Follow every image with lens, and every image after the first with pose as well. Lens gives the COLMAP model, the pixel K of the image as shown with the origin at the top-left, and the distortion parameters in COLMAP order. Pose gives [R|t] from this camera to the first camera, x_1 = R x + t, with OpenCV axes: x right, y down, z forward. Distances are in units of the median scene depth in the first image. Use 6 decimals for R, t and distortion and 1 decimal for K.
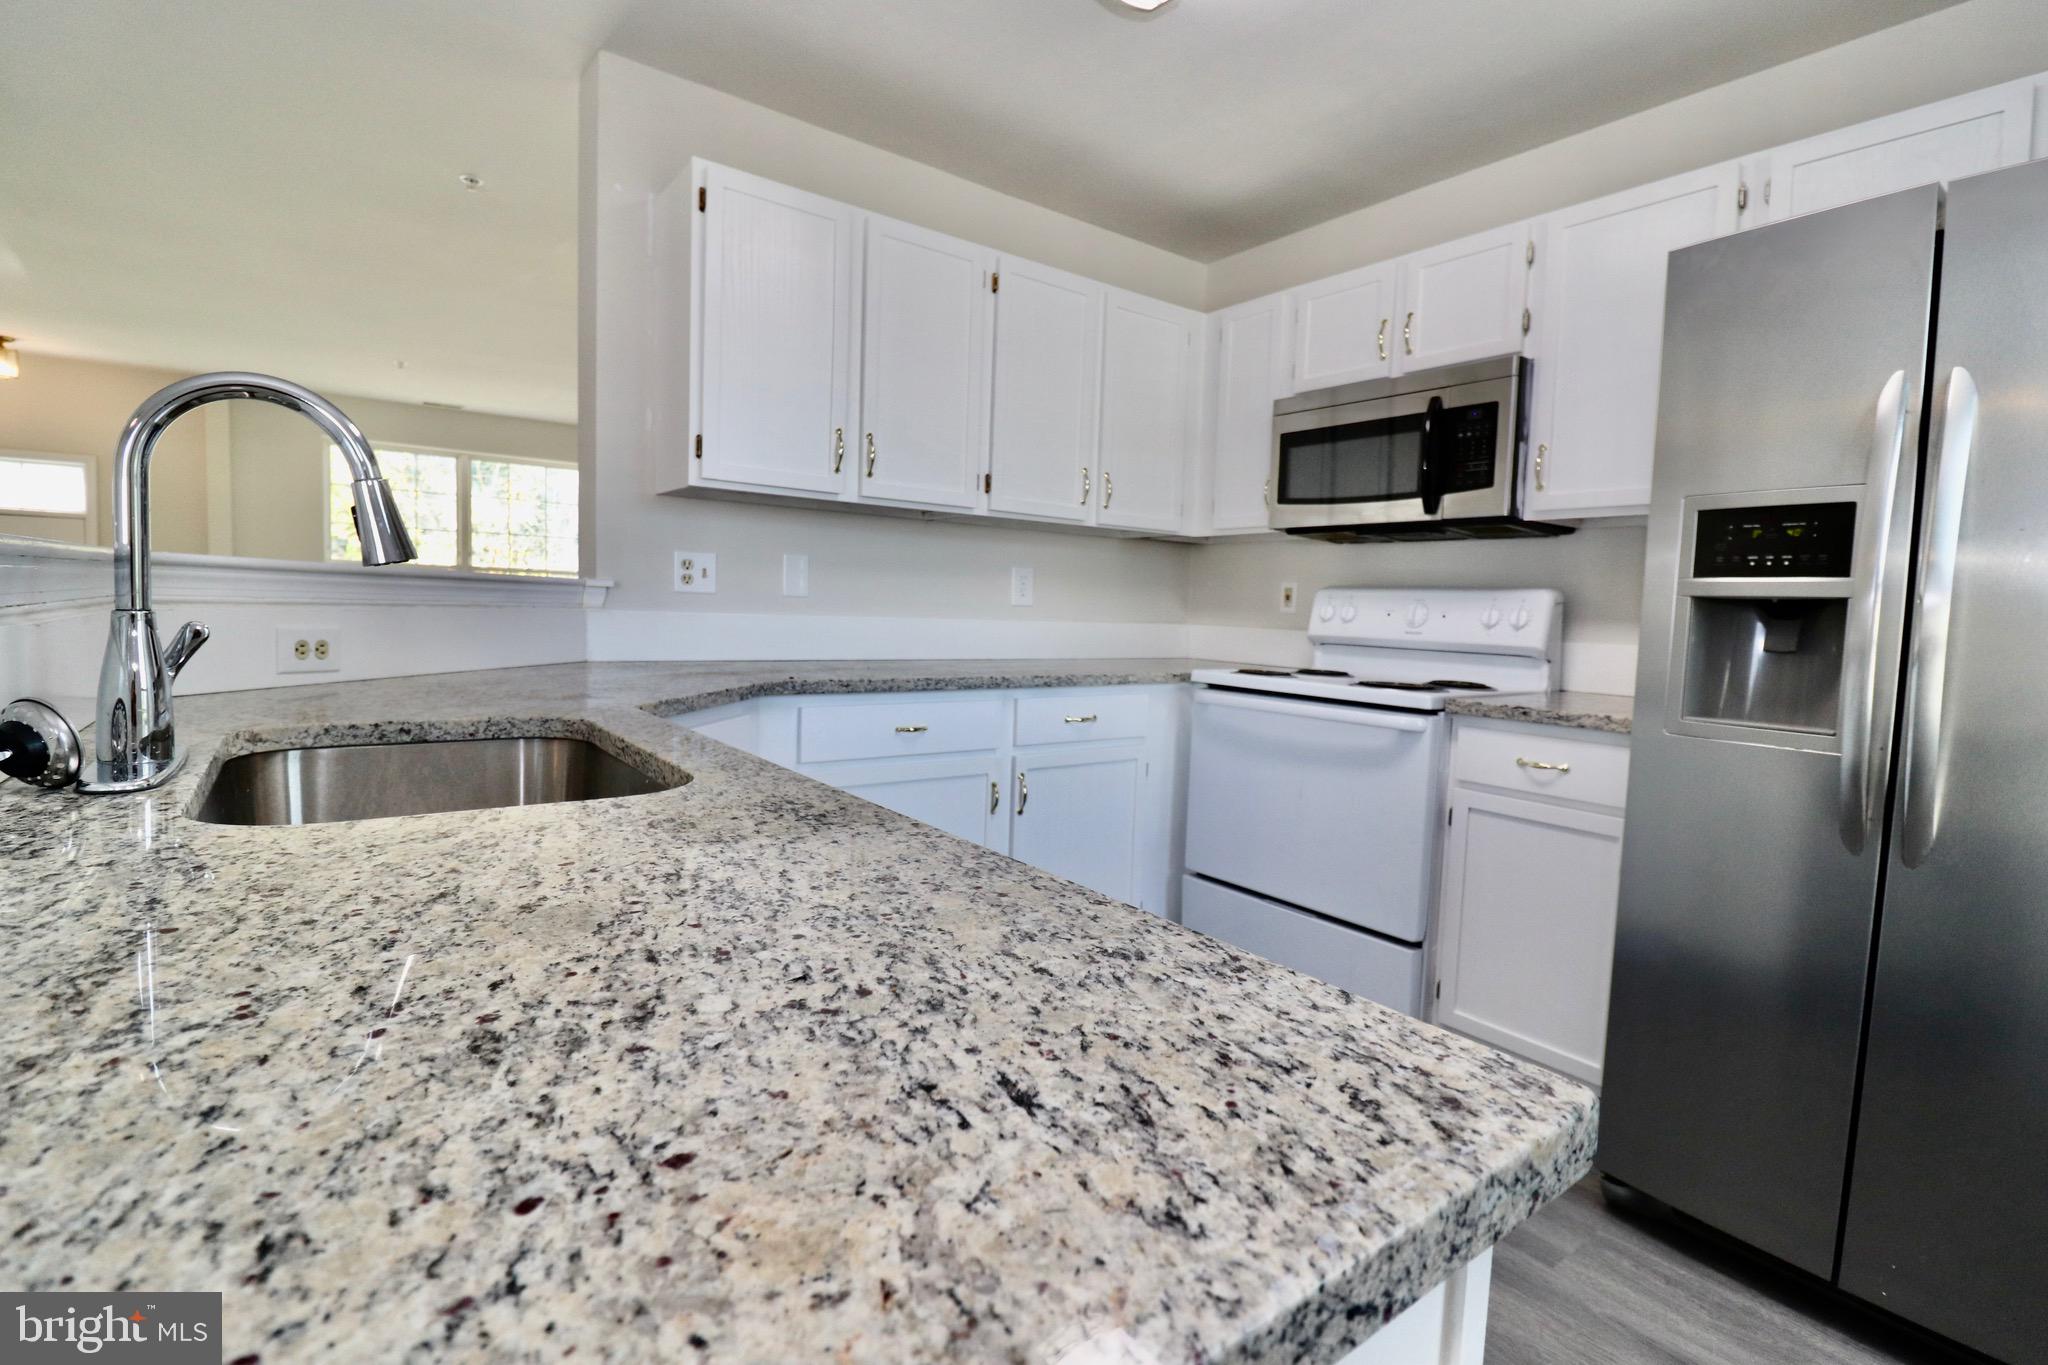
lens RADIAL K [[956.1, 0, 1038.5], [0, 956.1, 671.6], [0, 0, 1]] dist [0.000912, -0.012646]
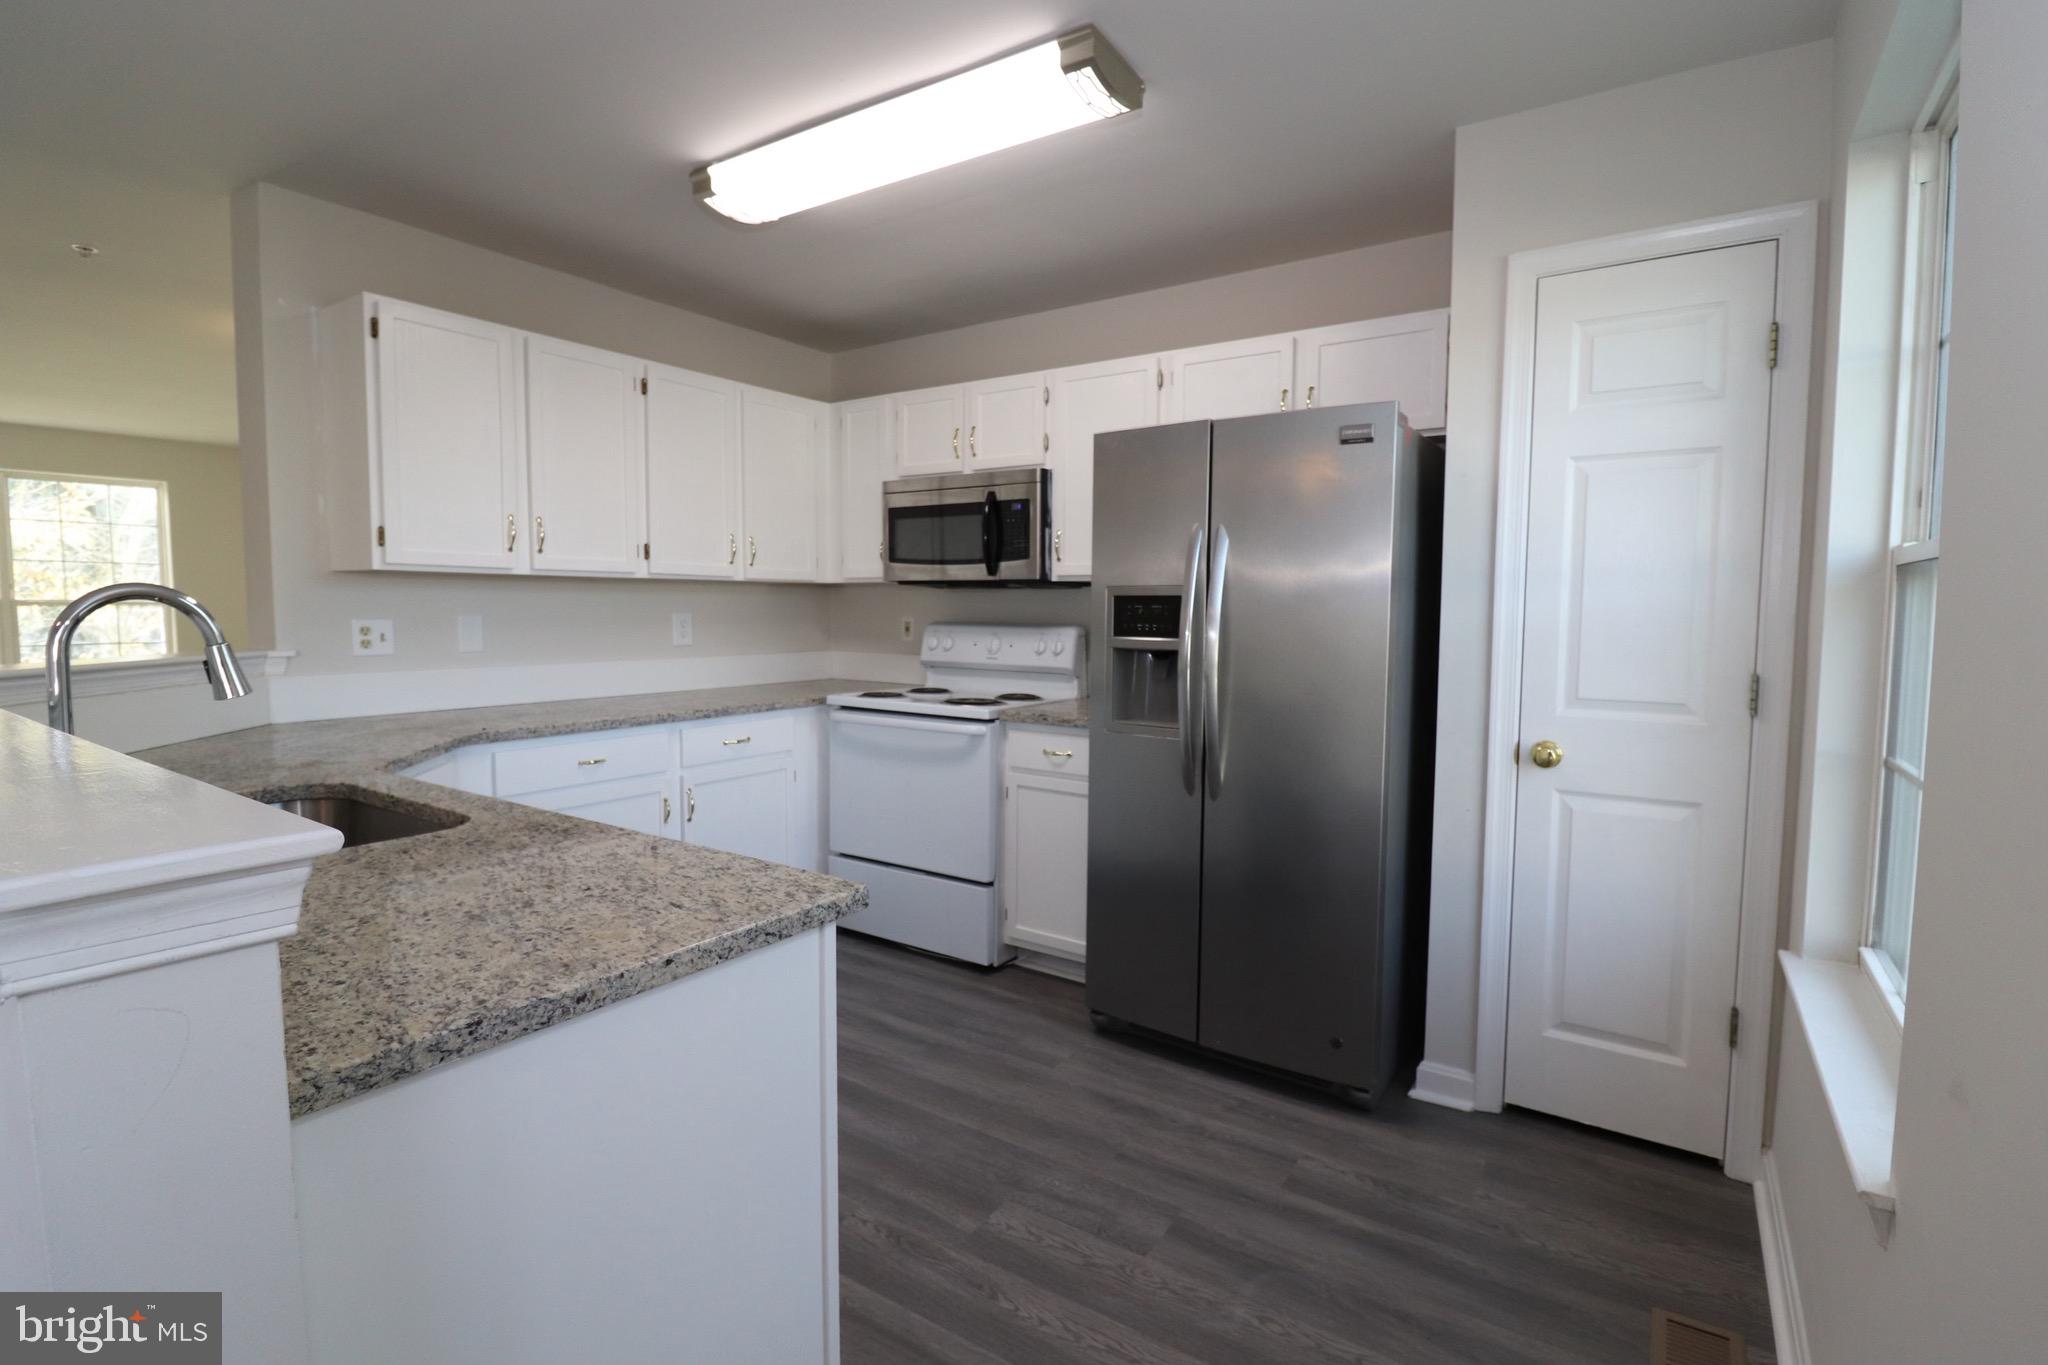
lens RADIAL K [[956.1, 0, 1038.5], [0, 956.1, 671.6], [0, 0, 1]] dist [0.000912, -0.012646]
pose [[0.944830, -0.051144, 0.323543, 0.019745], [0.048397, 0.998691, 0.016535, -0.050354], [-0.323966, 0.000036, 0.946069, -0.369973]]
